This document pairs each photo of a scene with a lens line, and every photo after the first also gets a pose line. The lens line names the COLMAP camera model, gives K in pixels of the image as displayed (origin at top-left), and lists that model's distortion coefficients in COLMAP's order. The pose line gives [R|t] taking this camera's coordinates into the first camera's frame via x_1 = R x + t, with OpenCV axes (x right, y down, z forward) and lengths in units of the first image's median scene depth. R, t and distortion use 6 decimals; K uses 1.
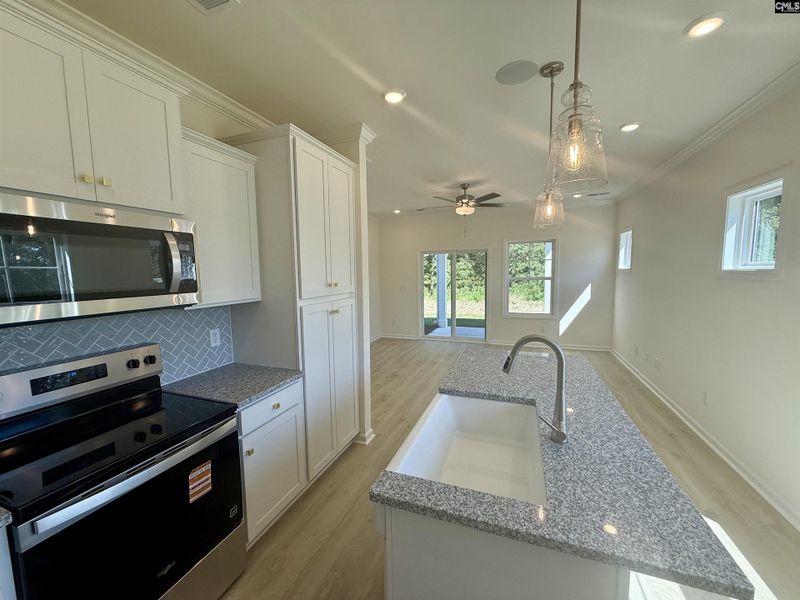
lens RADIAL K [[318.8, 0, 397.8], [0, 318.8, 299.8], [0, 0, 1]] dist [0.001666, -0.000591]
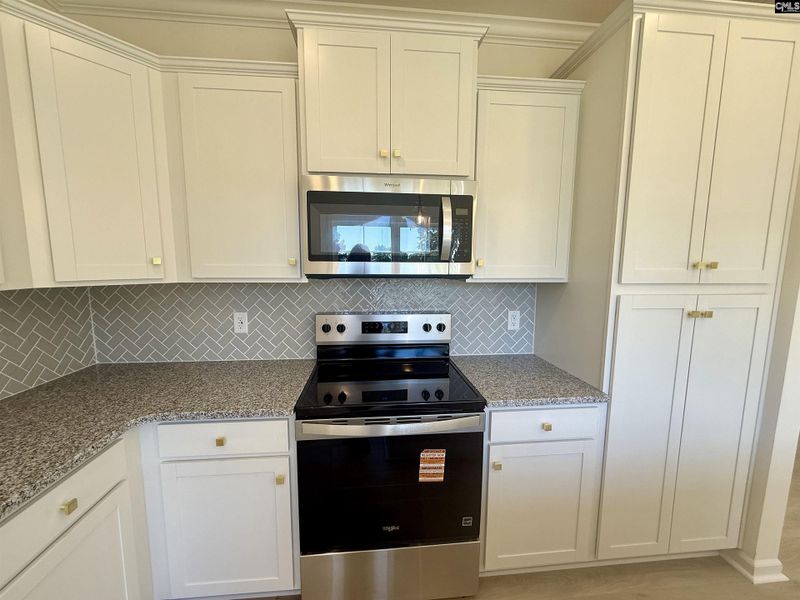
lens RADIAL K [[318.8, 0, 398.4], [0, 318.8, 299.4], [0, 0, 1]] dist [0.001666, -0.000591]
pose [[0.449308, 0.119140, -0.885397, 0.065120], [-0.096766, 0.991727, 0.084343, 0.018550], [0.888121, 0.047780, 0.457120, 0.328282]]
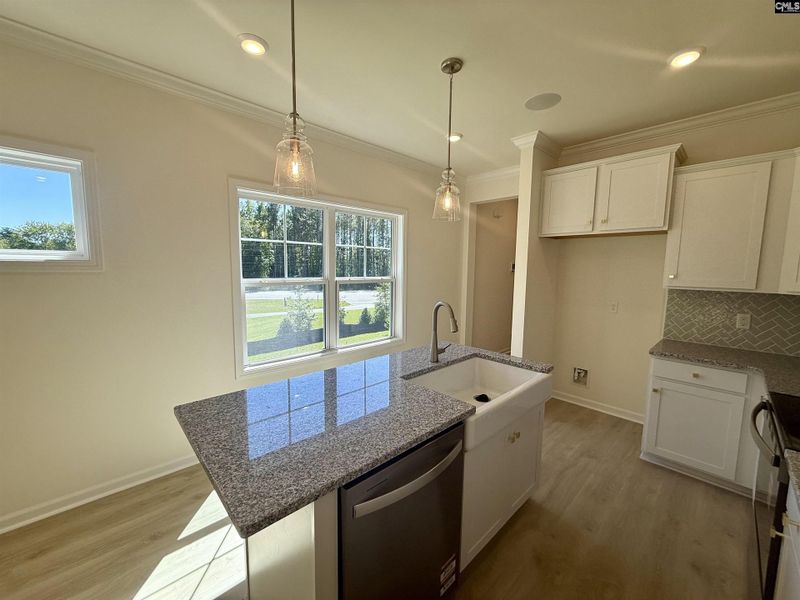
lens RADIAL K [[318.8, 0, 398.3], [0, 318.8, 298.9], [0, 0, 1]] dist [0.001666, -0.000591]
pose [[-0.901969, -0.040034, 0.429942, -0.023760], [0.042252, 0.982732, 0.180147, -0.119621], [-0.429729, 0.180652, -0.884702, 1.499314]]
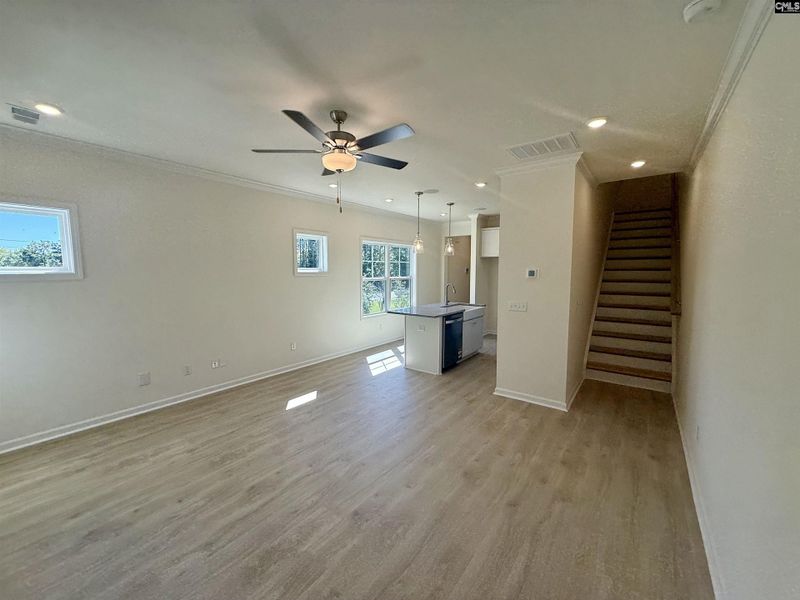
lens RADIAL K [[318.8, 0, 401.7], [0, 318.8, 300.4], [0, 0, 1]] dist [0.001666, -0.000591]
pose [[-0.961903, -0.011088, 0.273166, -0.094536], [0.040565, 0.982329, 0.182715, -0.316153], [-0.270365, 0.186835, -0.944455, 3.391909]]
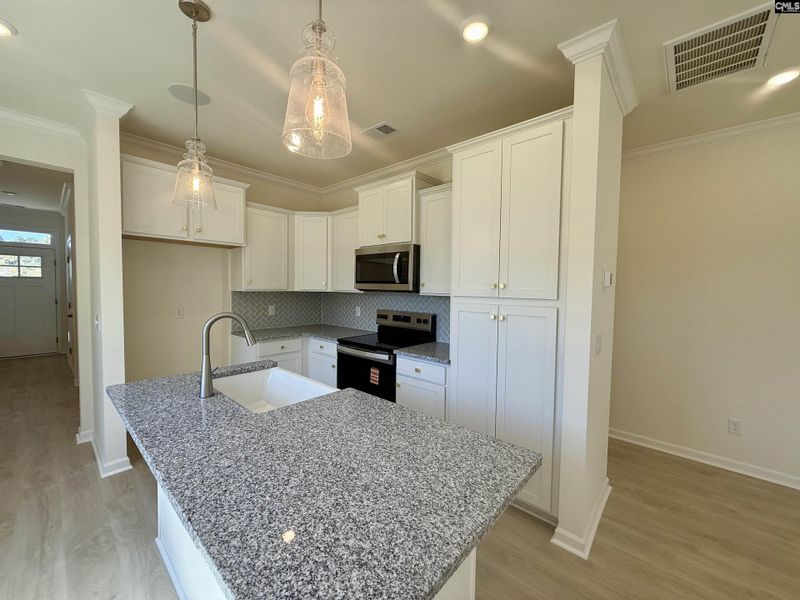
lens RADIAL K [[318.8, 0, 397.3], [0, 318.8, 299.4], [0, 0, 1]] dist [0.001666, -0.000591]
pose [[-0.357719, 0.049405, -0.932521, 0.820582], [-0.098088, 0.991087, 0.090135, -0.072217], [0.928663, 0.123712, -0.349685, 1.234945]]
